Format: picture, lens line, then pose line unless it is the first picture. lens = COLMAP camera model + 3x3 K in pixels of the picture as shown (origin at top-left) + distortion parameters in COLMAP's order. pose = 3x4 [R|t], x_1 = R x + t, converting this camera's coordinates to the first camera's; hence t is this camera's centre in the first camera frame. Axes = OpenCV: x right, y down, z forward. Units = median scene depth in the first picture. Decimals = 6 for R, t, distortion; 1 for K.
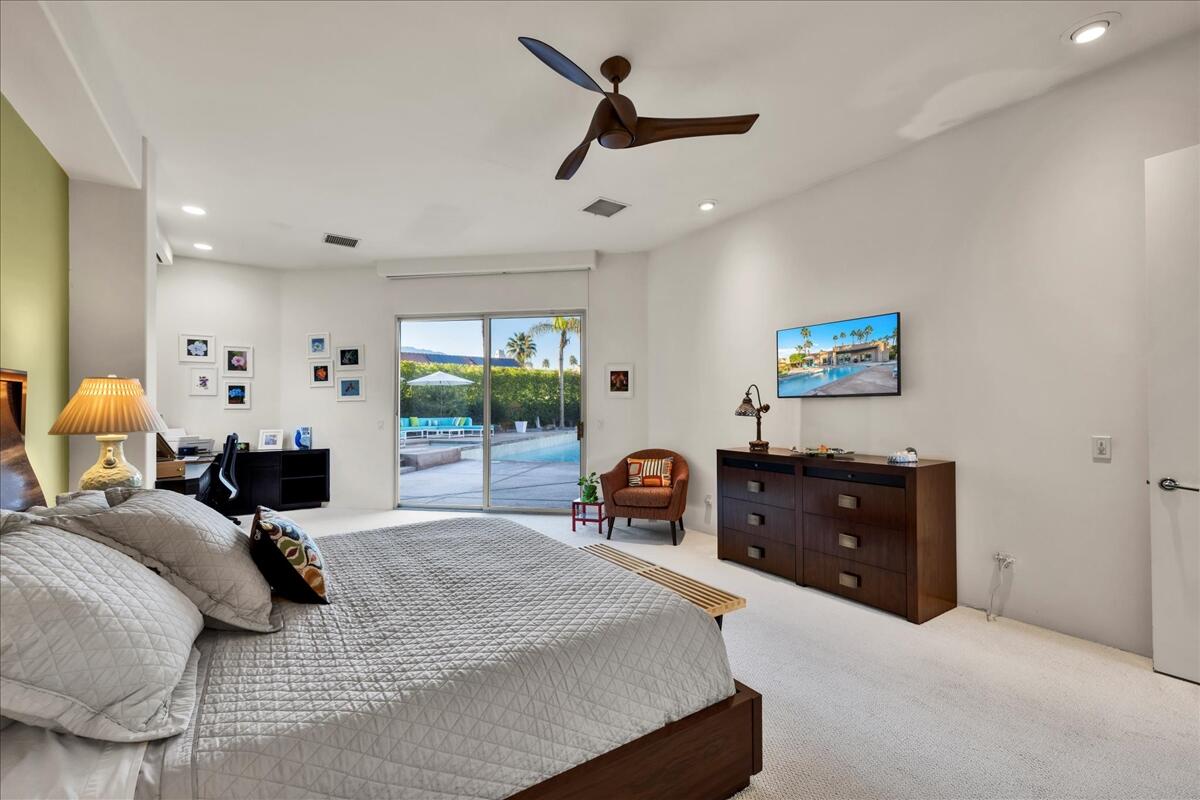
lens RADIAL K [[510.5, 0, 600.0], [0, 510.5, 400.0], [0, 0, 1]] dist [-0.002682, -0.000306]
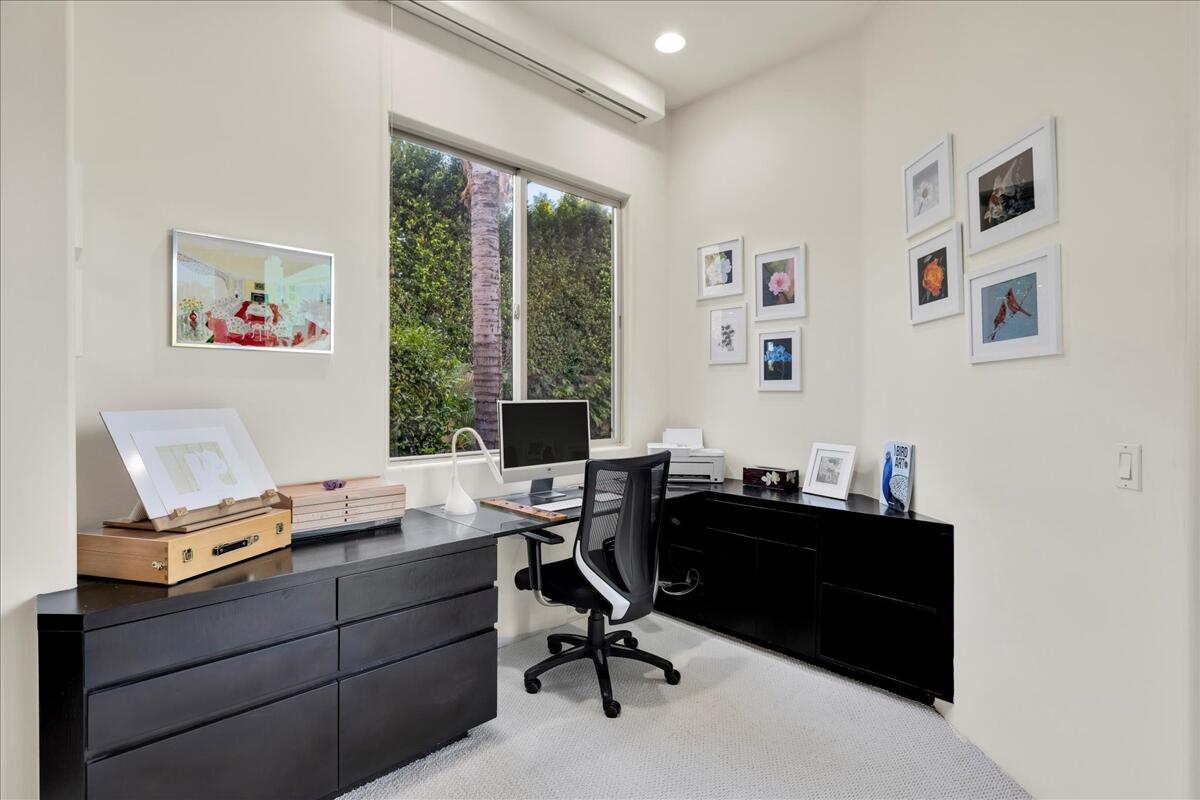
lens RADIAL K [[572.4, 0, 618.5], [0, 572.4, 392.4], [0, 0, 1]] dist [-0.000237, -0.000105]
pose [[0.173463, 0.000410, -0.984840, -0.242134], [0.013199, 0.999909, 0.002741, 0.015038], [0.984752, -0.013474, 0.173442, 0.765068]]
